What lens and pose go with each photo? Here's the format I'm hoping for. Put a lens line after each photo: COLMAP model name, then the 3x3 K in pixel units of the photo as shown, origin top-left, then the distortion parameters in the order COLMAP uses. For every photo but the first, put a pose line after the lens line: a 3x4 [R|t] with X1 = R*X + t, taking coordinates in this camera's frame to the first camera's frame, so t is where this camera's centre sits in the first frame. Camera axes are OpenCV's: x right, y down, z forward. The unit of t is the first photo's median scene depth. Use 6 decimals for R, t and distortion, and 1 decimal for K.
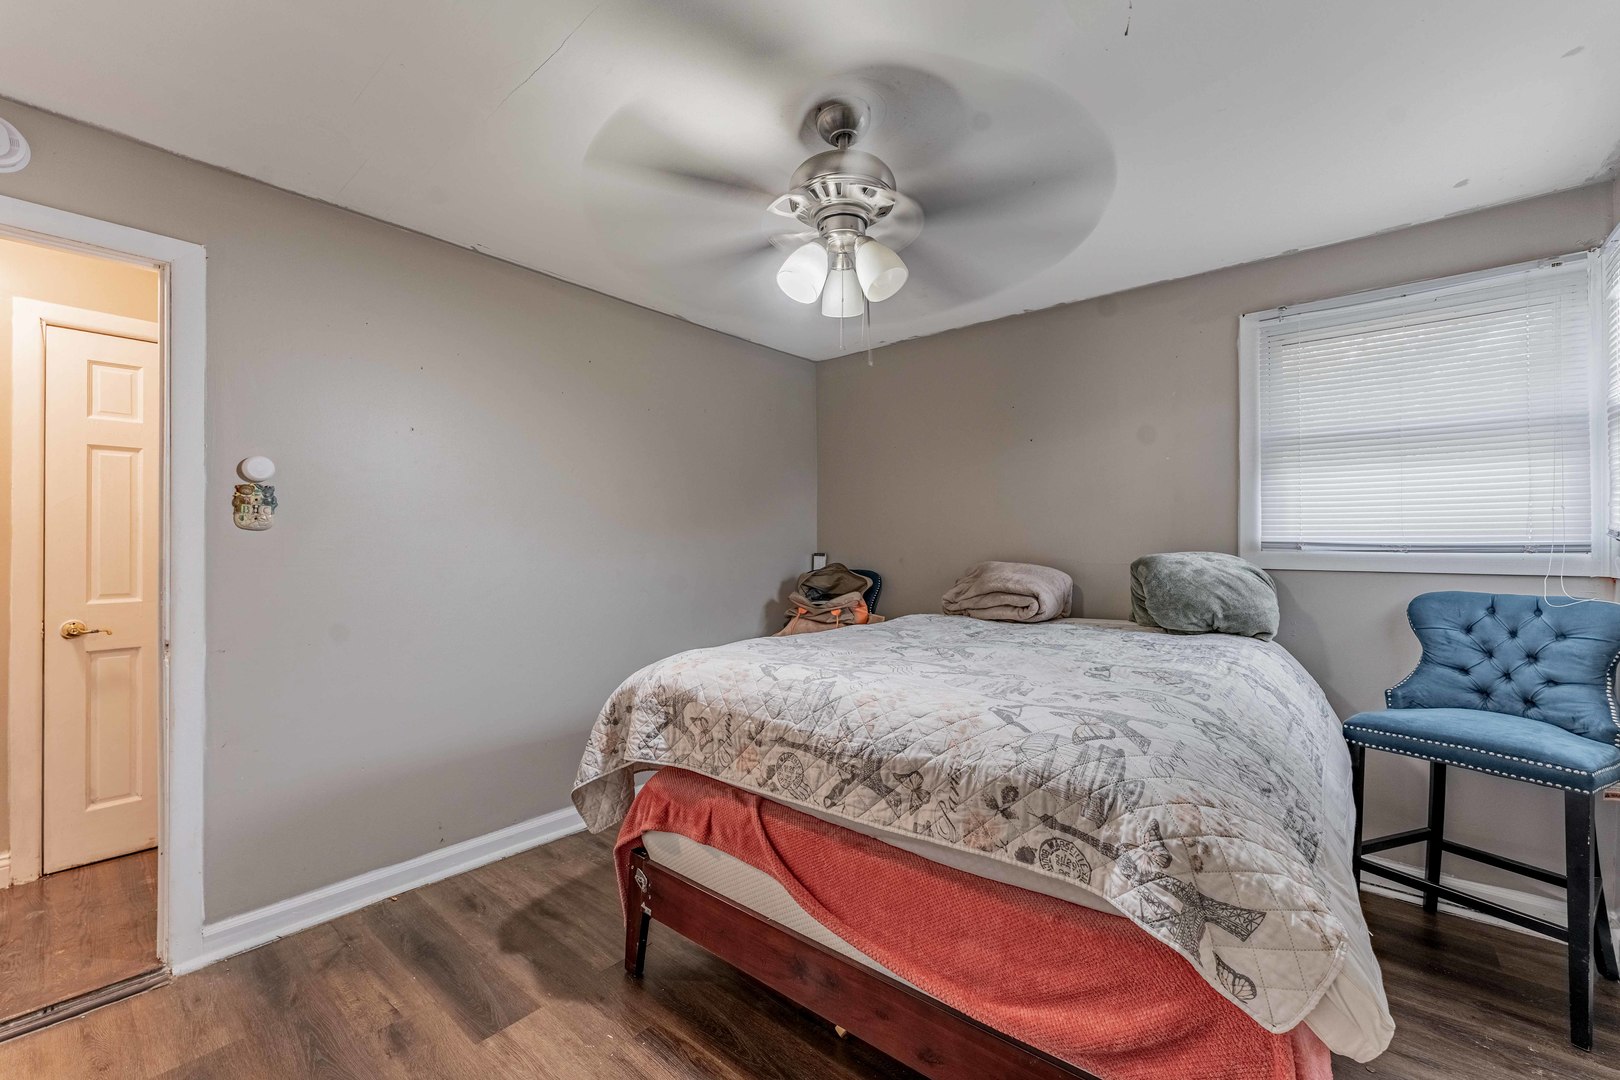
lens RADIAL K [[657.3, 0, 810.0], [0, 657.3, 540.0], [0, 0, 1]] dist [0.001109, 0.000088]
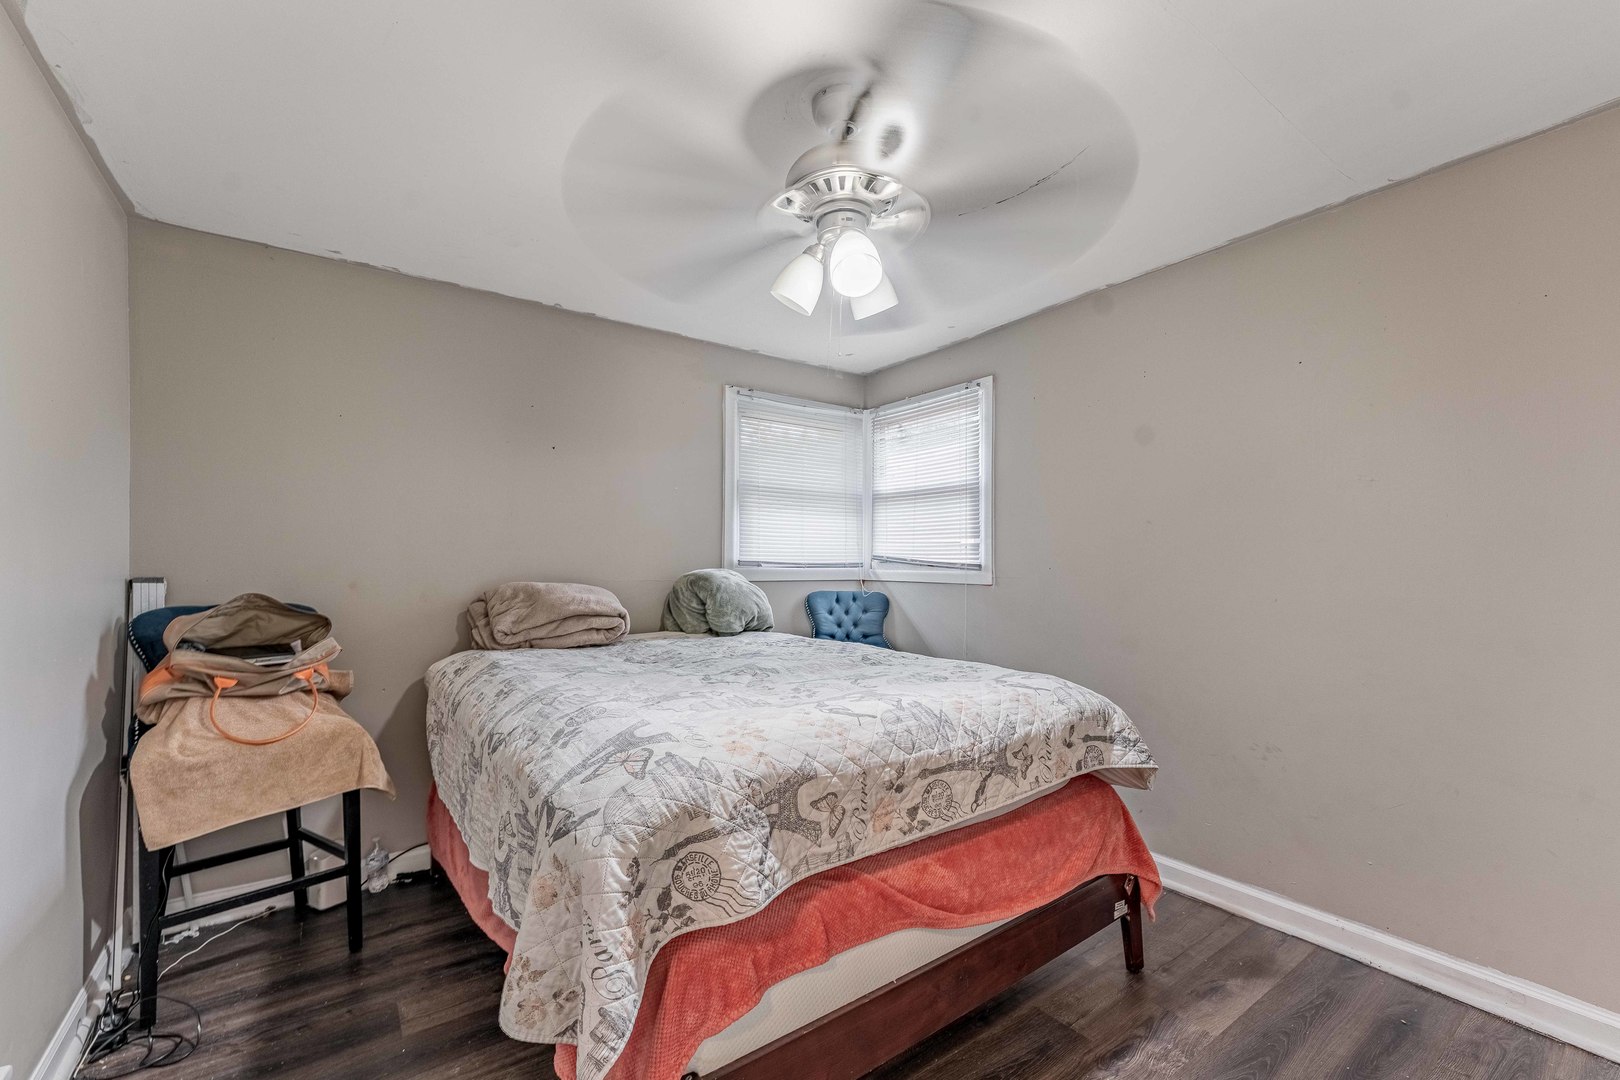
lens RADIAL K [[663.2, 0, 807.4], [0, 663.2, 560.0], [0, 0, 1]] dist [0.000741, 0.000083]
pose [[0.250610, 0.003674, 0.968081, -0.890408], [-0.009853, 0.999951, -0.001244, 0.002264], [-0.968038, -0.009227, 0.250634, 0.817696]]
